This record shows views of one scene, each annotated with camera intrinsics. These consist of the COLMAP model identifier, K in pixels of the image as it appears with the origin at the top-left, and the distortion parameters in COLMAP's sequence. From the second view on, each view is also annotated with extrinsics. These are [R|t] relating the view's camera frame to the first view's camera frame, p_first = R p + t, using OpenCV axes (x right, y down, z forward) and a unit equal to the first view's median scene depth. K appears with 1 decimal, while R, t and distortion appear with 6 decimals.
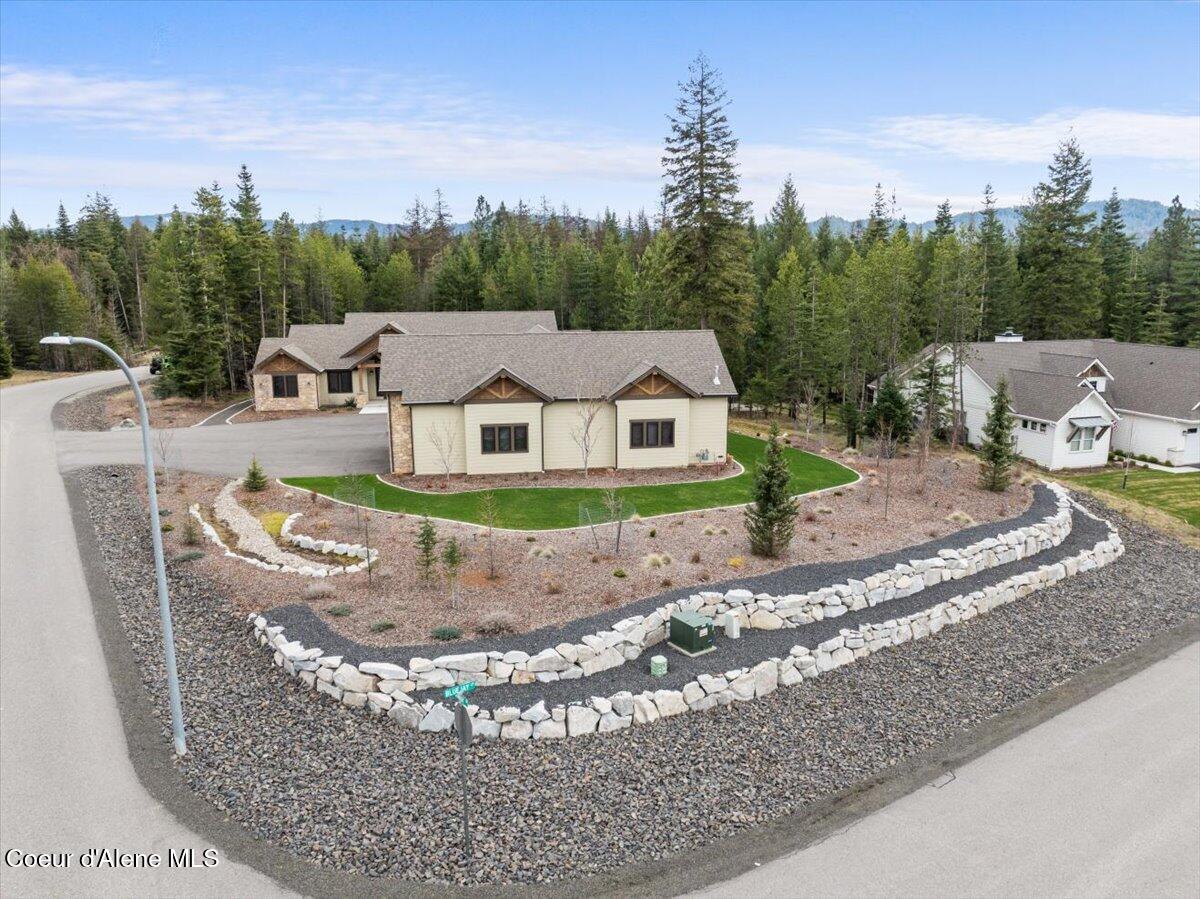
lens RADIAL K [[846.9, 0, 602.1], [0, 846.9, 447.2], [0, 0, 1]] dist [-0.041919, 0.008287]
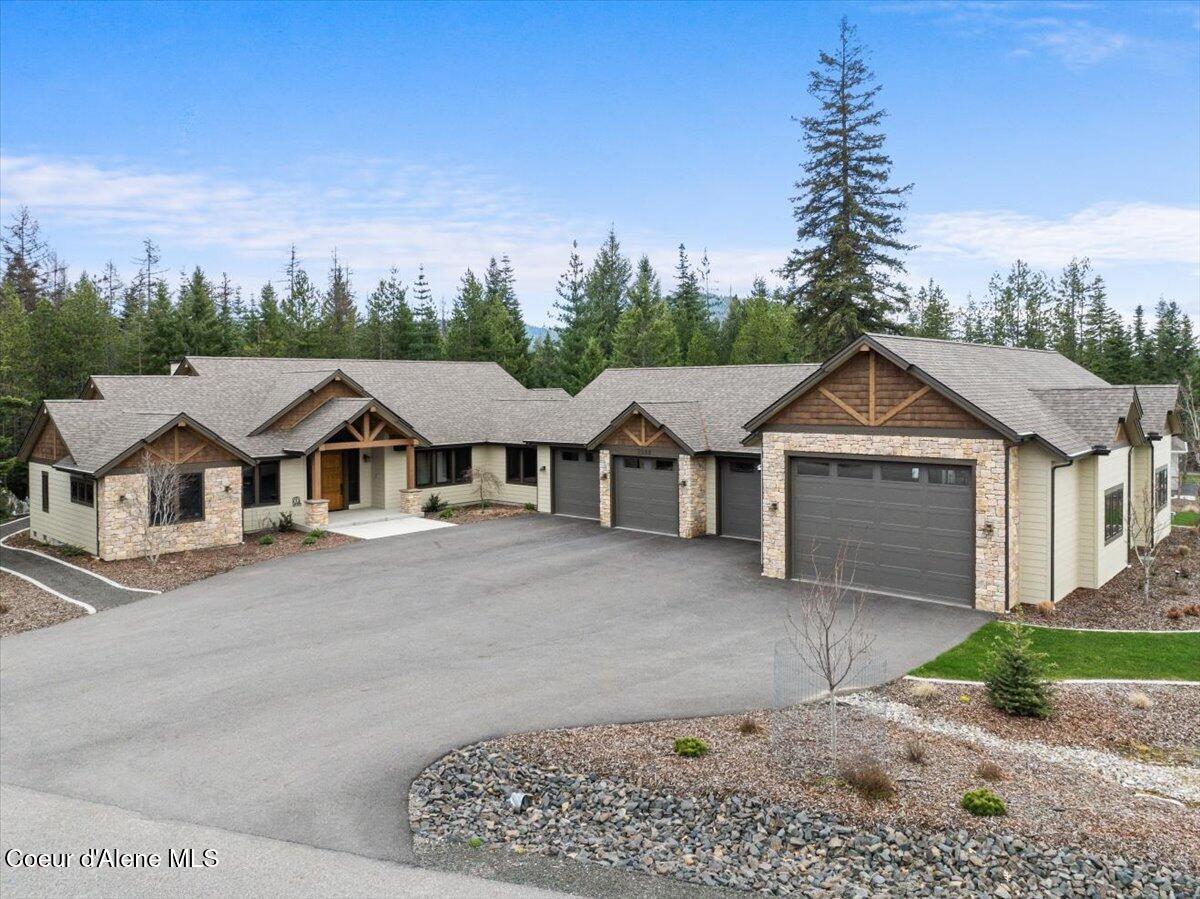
lens RADIAL K [[869.1, 0, 604.1], [0, 869.1, 400.1], [0, 0, 1]] dist [-0.024572, -0.003457]
pose [[0.780839, -0.011391, 0.624628, -0.961599], [0.125308, 0.982370, -0.138731, -0.062669], [-0.612036, 0.186597, 0.768501, 0.995990]]
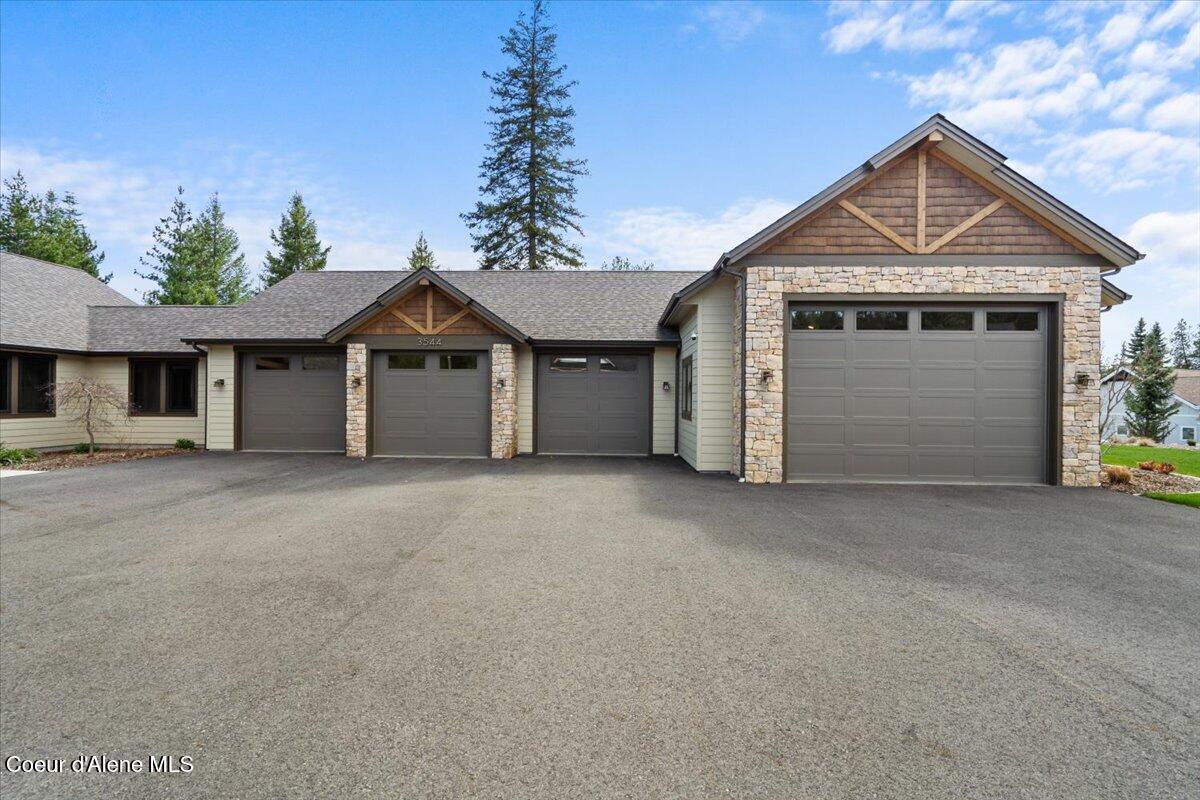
lens RADIAL K [[543.9, 0, 597.5], [0, 543.9, 400.0], [0, 0, 1]] dist [-0.003135, 0.000548]
pose [[0.195332, 0.006023, 0.980719, -0.703792], [0.180661, 0.982648, -0.042017, -0.048593], [-0.963954, 0.185385, 0.190854, 1.548148]]
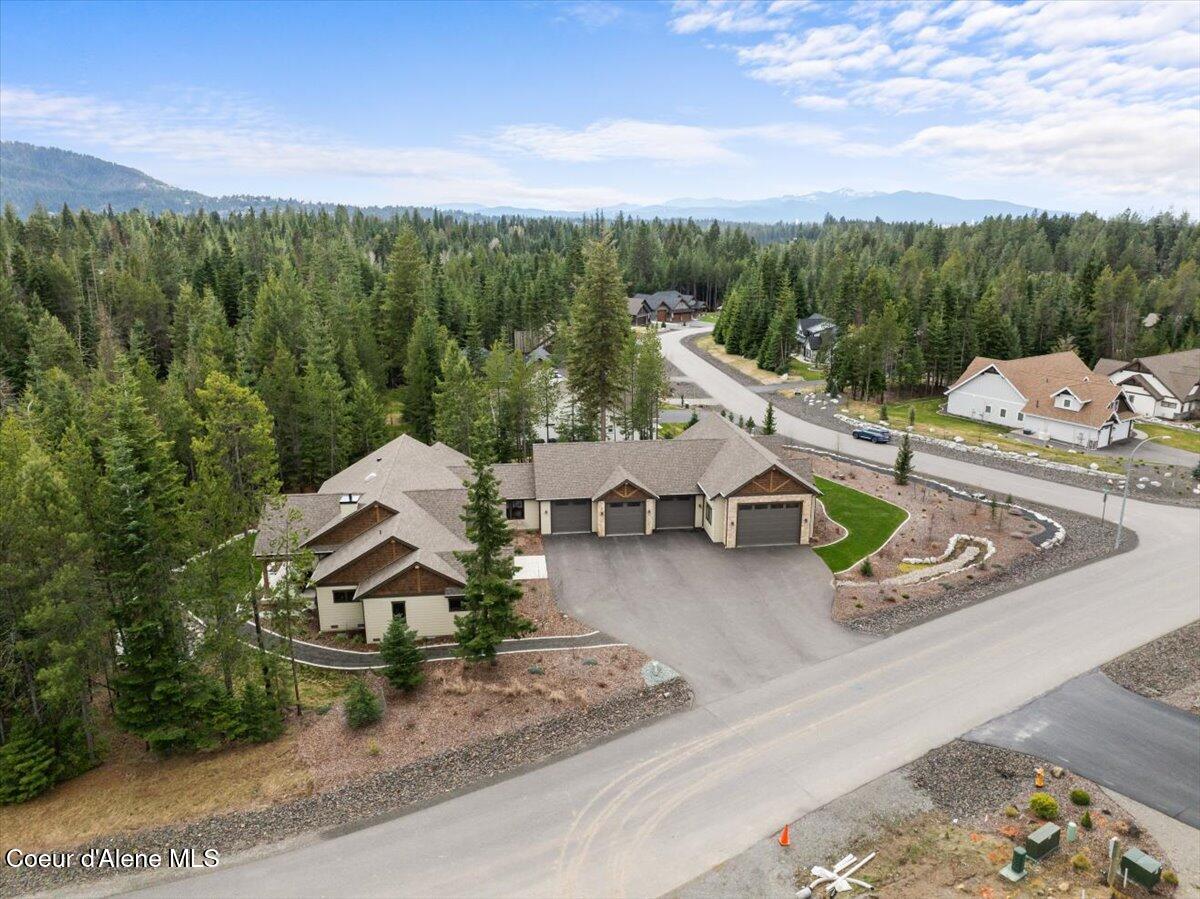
lens RADIAL K [[846.9, 0, 602.1], [0, 846.9, 447.2], [0, 0, 1]] dist [-0.041919, 0.008287]
pose [[0.043925, -0.259307, 0.964795, -2.286952], [0.194309, 0.949503, 0.246351, -0.790417], [-0.979956, 0.176648, 0.092093, 1.597871]]
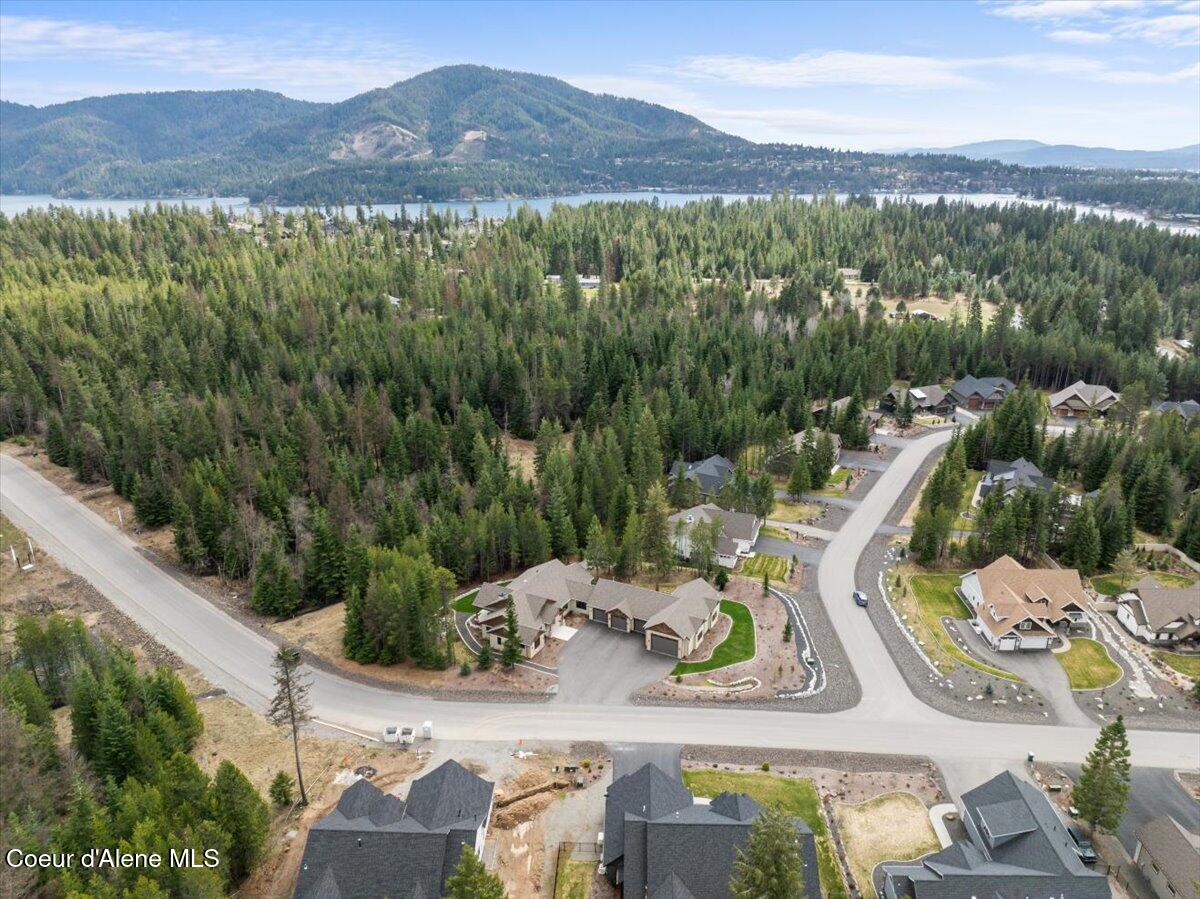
lens RADIAL K [[846.9, 0, 602.1], [0, 846.9, 447.2], [0, 0, 1]] dist [-0.041919, 0.008287]
pose [[0.597998, -0.263913, 0.756801, -3.774015], [0.157652, 0.964519, 0.211777, -2.117561], [-0.785840, -0.007332, 0.618387, -1.166213]]
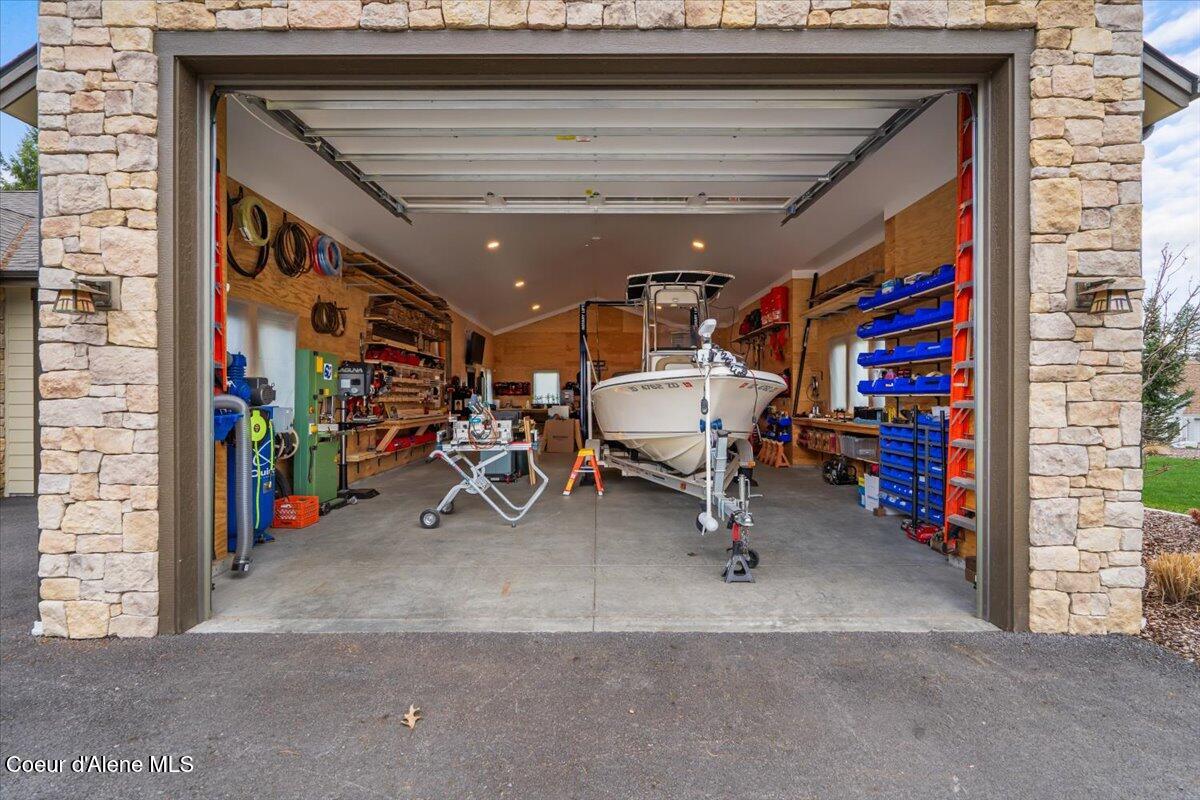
lens RADIAL K [[547.4, 0, 596.7], [0, 547.4, 401.9], [0, 0, 1]] dist [0.000171, 0.000805]
pose [[0.163026, 0.000048, 0.986622, -0.451716], [0.192194, 0.980841, -0.031806, -0.017744], [-0.967721, 0.194808, 0.159894, 1.408728]]
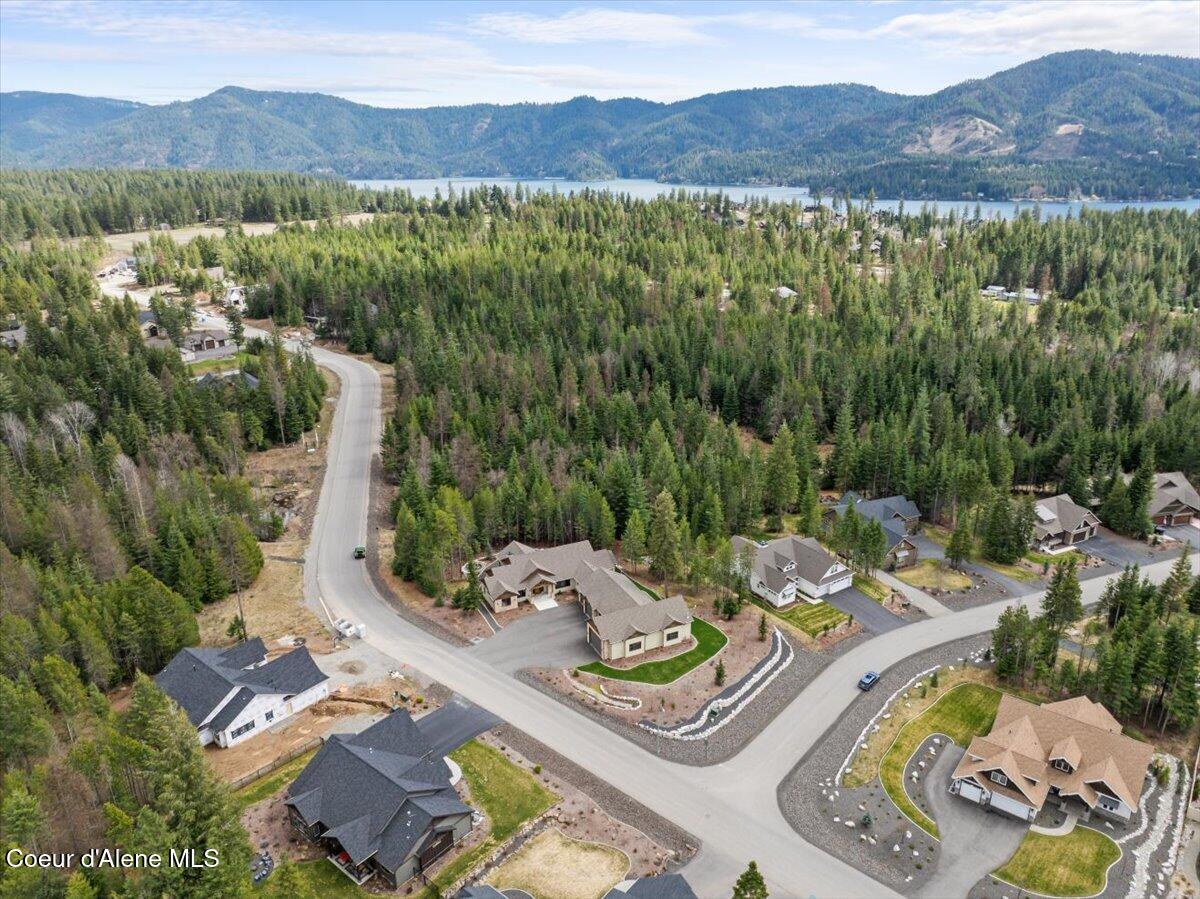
lens RADIAL K [[846.9, 0, 602.1], [0, 846.9, 447.2], [0, 0, 1]] dist [-0.041919, 0.008287]
pose [[0.960732, -0.096225, 0.260260, -1.430565], [0.058081, 0.986905, 0.150484, -1.803888], [-0.271332, -0.129458, 0.953740, -2.922626]]
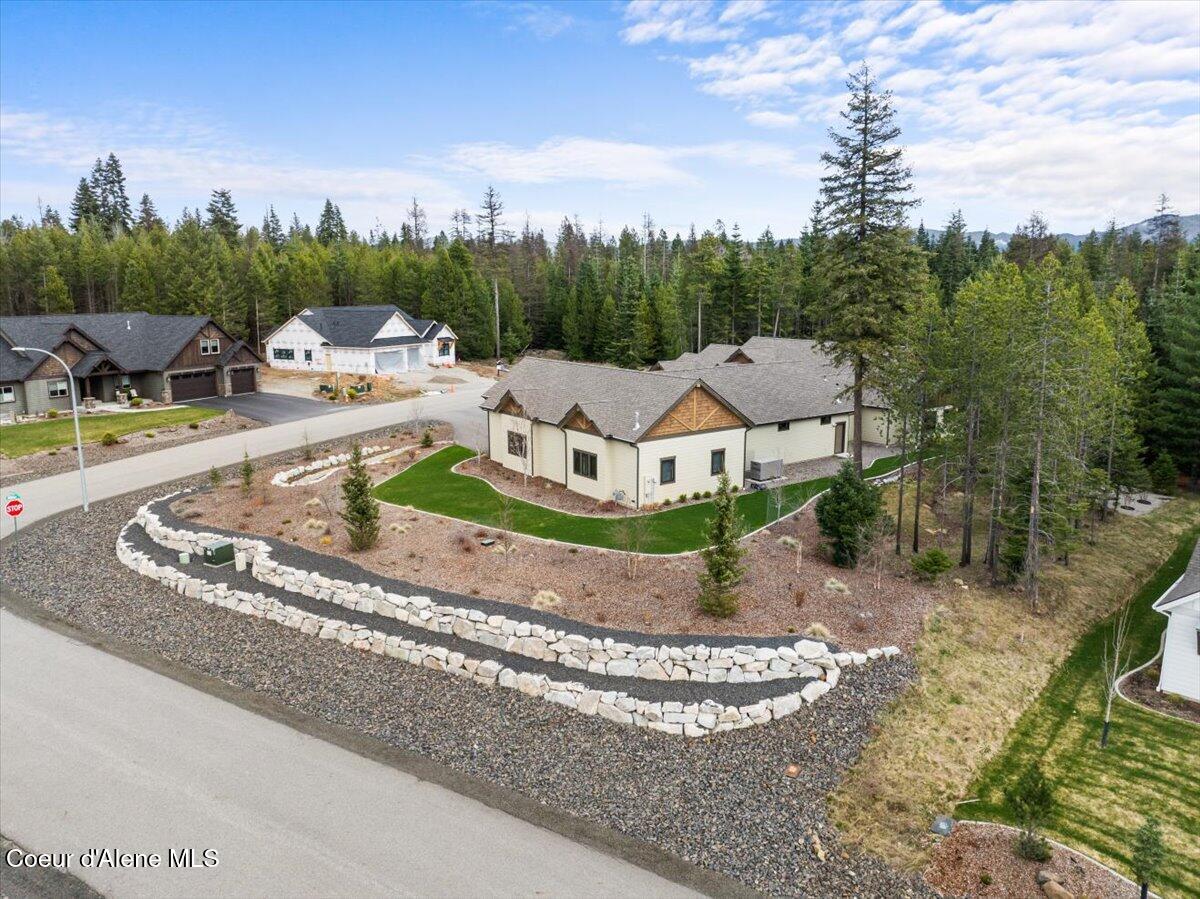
lens RADIAL K [[846.9, 0, 602.1], [0, 846.9, 447.2], [0, 0, 1]] dist [-0.041919, 0.008287]
pose [[0.439984, 0.165927, -0.882543, 1.405748], [-0.169758, 0.980430, 0.099700, -0.205477], [0.881814, 0.105952, 0.459541, 0.688582]]
